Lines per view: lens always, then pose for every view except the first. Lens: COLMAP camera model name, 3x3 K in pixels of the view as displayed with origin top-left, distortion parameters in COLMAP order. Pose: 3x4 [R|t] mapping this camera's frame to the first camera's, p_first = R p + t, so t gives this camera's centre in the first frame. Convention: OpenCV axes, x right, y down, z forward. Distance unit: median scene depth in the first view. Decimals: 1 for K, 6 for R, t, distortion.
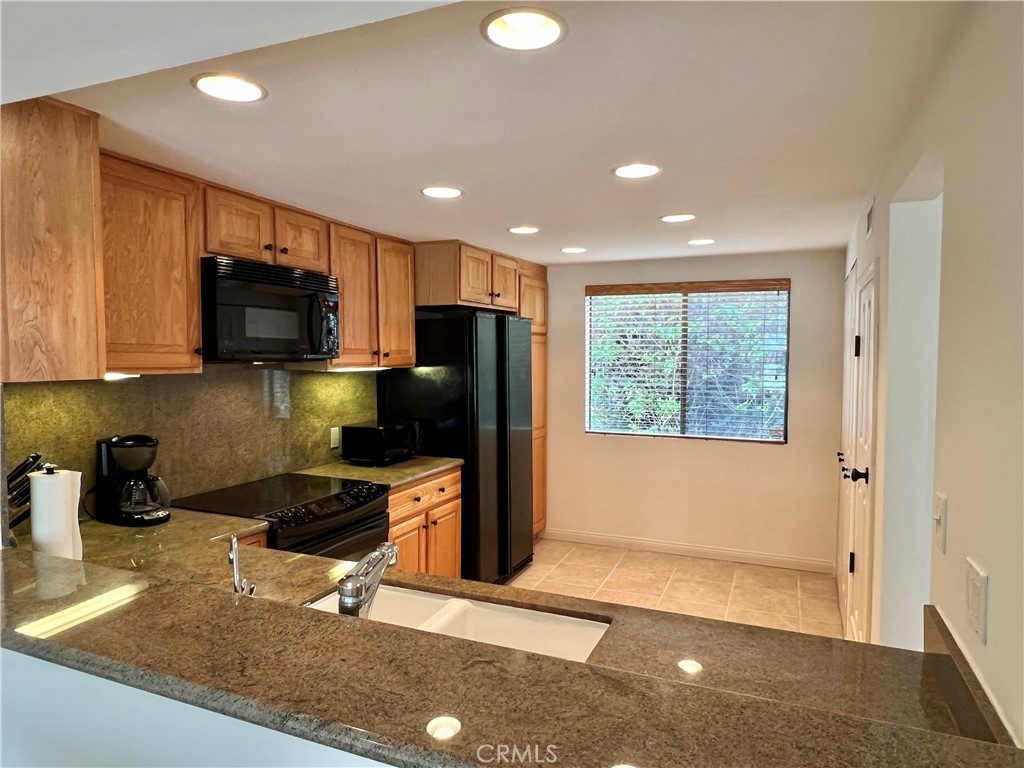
lens RADIAL K [[660.6, 0, 506.2], [0, 660.6, 390.3], [0, 0, 1]] dist [0.005474, -0.000739]
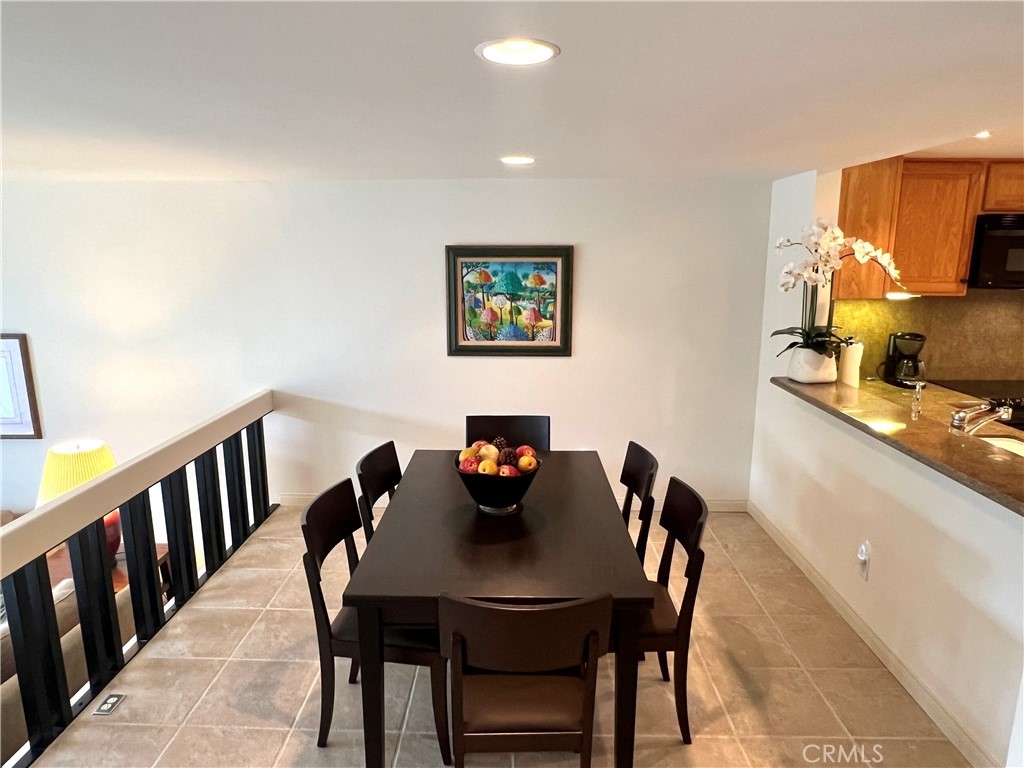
lens RADIAL K [[660.6, 0, 509.9], [0, 660.6, 390.1], [0, 0, 1]] dist [0.005474, -0.000739]
pose [[0.380902, 0.181465, -0.906633, 0.442560], [-0.051005, 0.983183, 0.175358, -0.022204], [0.923207, -0.020552, 0.383752, -0.422503]]
